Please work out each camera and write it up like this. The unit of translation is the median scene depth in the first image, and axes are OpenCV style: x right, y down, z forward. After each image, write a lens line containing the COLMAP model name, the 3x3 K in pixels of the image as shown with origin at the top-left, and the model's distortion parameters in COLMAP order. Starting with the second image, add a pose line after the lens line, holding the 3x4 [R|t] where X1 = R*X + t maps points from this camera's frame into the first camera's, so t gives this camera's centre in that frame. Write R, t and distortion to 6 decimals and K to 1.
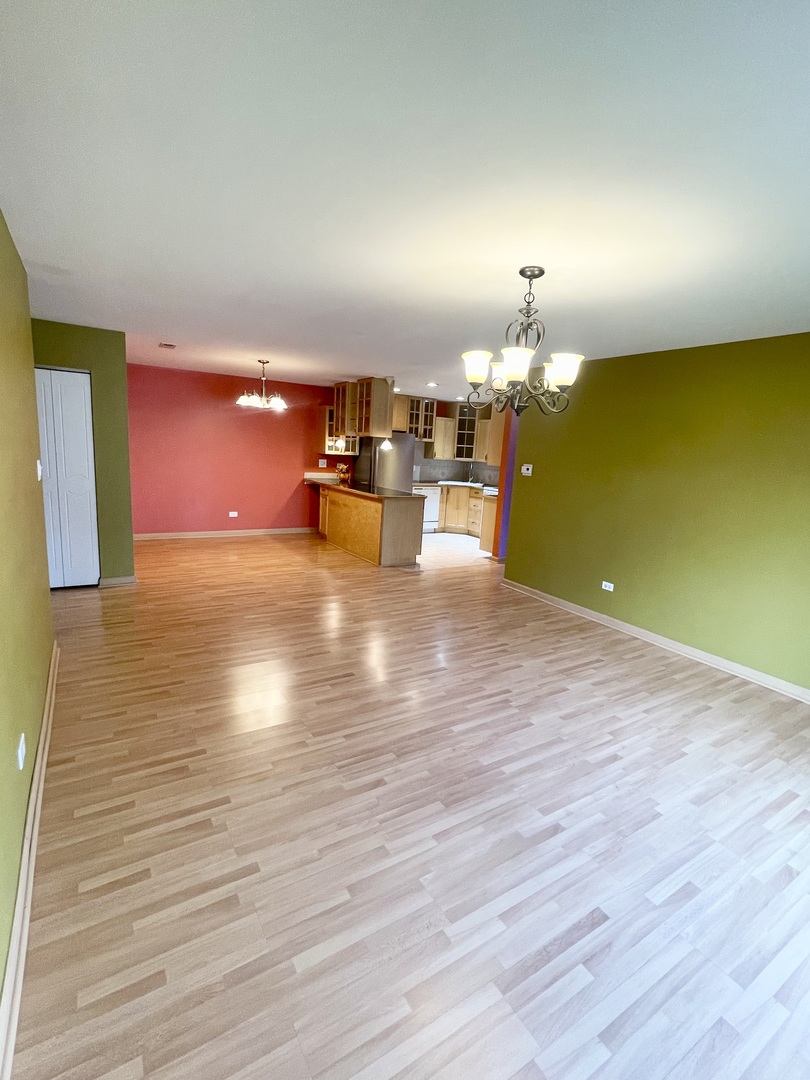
lens RADIAL K [[501.0, 0, 409.1], [0, 501.0, 544.0], [0, 0, 1]] dist [0.003361, 0.000253]
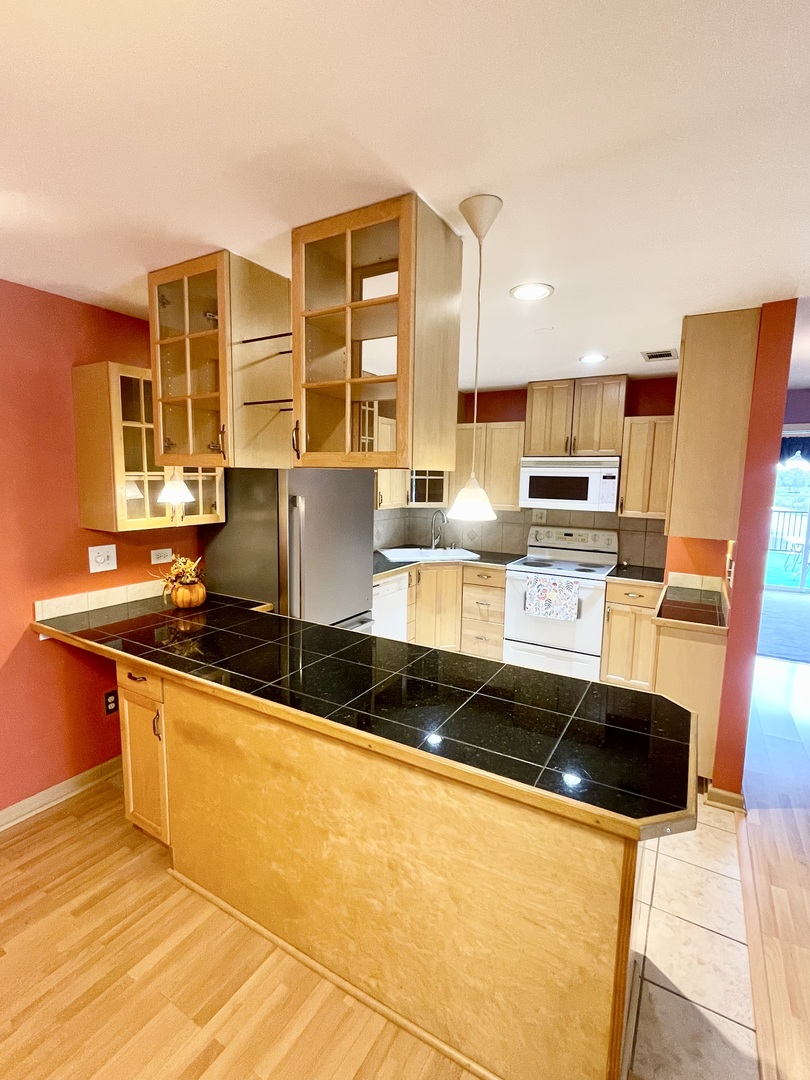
lens RADIAL K [[501.0, 0, 406.0], [0, 501.0, 537.8], [0, 0, 1]] dist [0.003361, 0.000253]
pose [[0.887918, -0.098419, 0.449350, -0.136448], [0.120981, 0.992418, -0.021696, -0.136027], [-0.443808, 0.073627, 0.893092, 0.608595]]
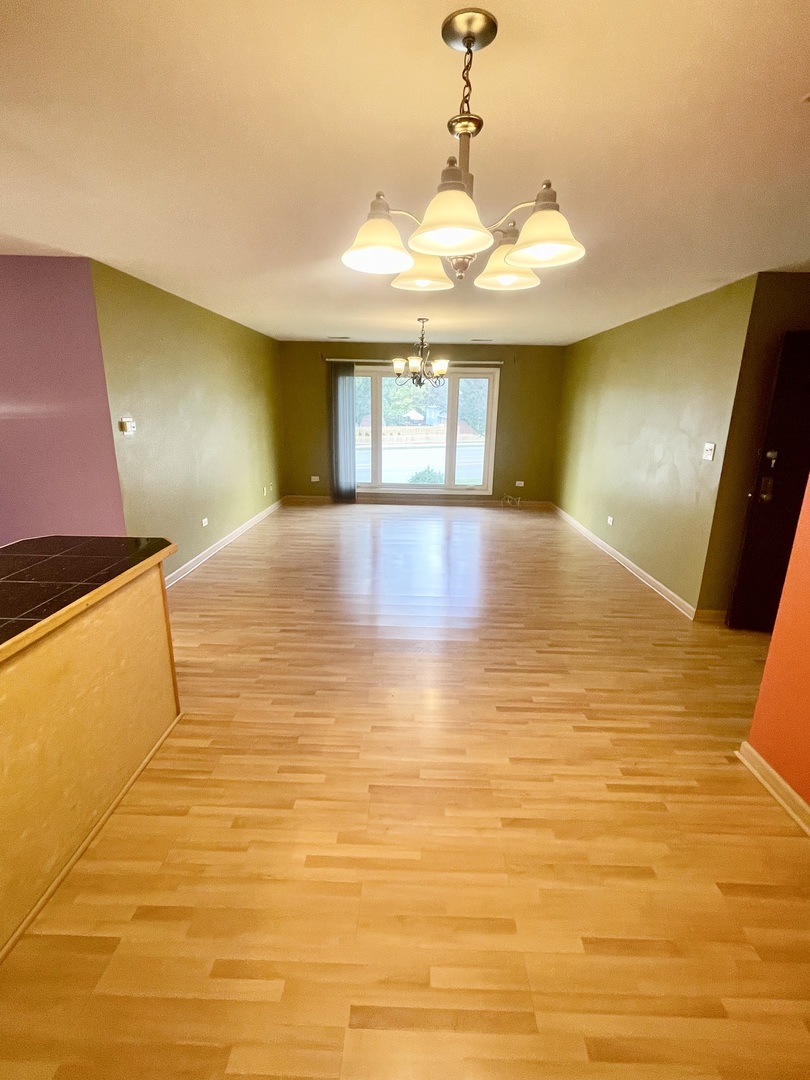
lens RADIAL K [[501.0, 0, 405.9], [0, 501.0, 536.7], [0, 0, 1]] dist [0.003361, 0.000253]
pose [[-0.830174, -0.215969, 0.513974, -0.274550], [0.038711, 0.897363, 0.439592, -0.179745], [-0.556159, 0.384834, -0.736607, 0.815990]]
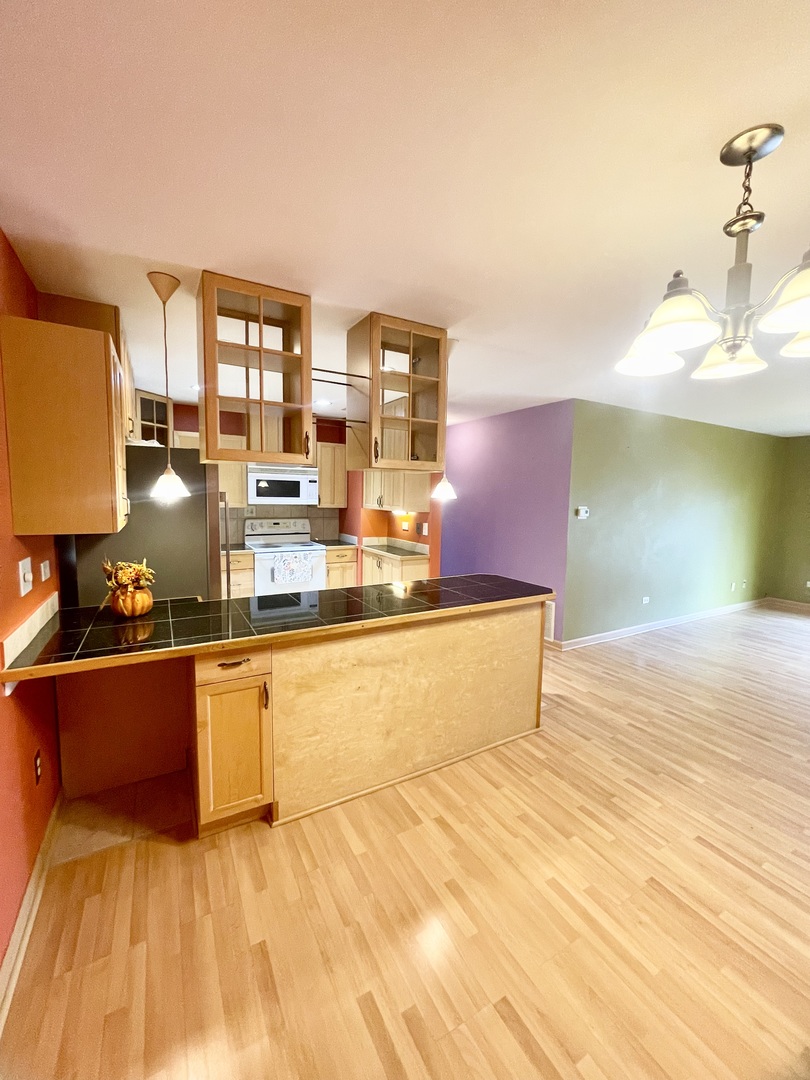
lens RADIAL K [[436.1, 0, 410.6], [0, 436.1, 534.9], [0, 0, 1]] dist [-0.001000, 0.000963]
pose [[0.038075, -0.150251, 0.987914, -0.337159], [0.175159, 0.974328, 0.141434, -0.166018], [-0.983804, 0.167657, 0.063415, 0.764239]]
